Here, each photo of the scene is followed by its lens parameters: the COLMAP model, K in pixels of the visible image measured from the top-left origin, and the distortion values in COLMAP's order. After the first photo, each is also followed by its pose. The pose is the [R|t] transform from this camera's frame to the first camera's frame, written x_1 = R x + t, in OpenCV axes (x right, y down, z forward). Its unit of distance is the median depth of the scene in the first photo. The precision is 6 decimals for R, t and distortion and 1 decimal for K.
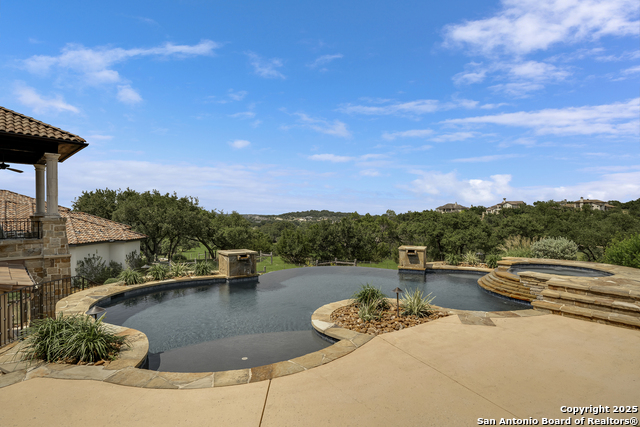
lens RADIAL K [[345.5, 0, 319.3], [0, 345.5, 218.3], [0, 0, 1]] dist [0.001037, 0.000039]
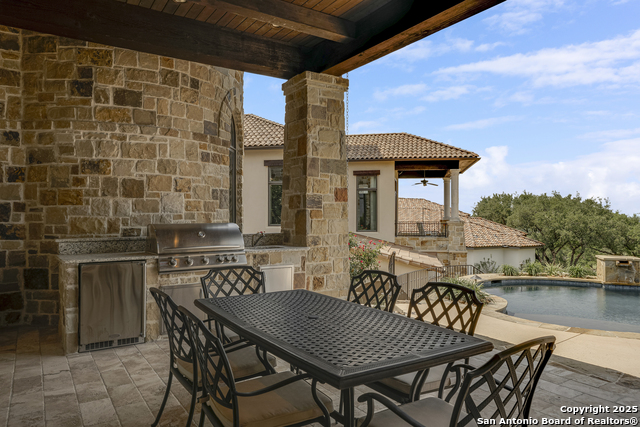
lens RADIAL K [[443.7, 0, 319.2], [0, 443.7, 215.4], [0, 0, 1]] dist [0.008101, 0.002254]
pose [[0.575854, -0.007552, -0.817518, 0.117580], [-0.012208, 0.999766, -0.017834, 0.006021], [0.817462, 0.020250, 0.575627, -0.147794]]
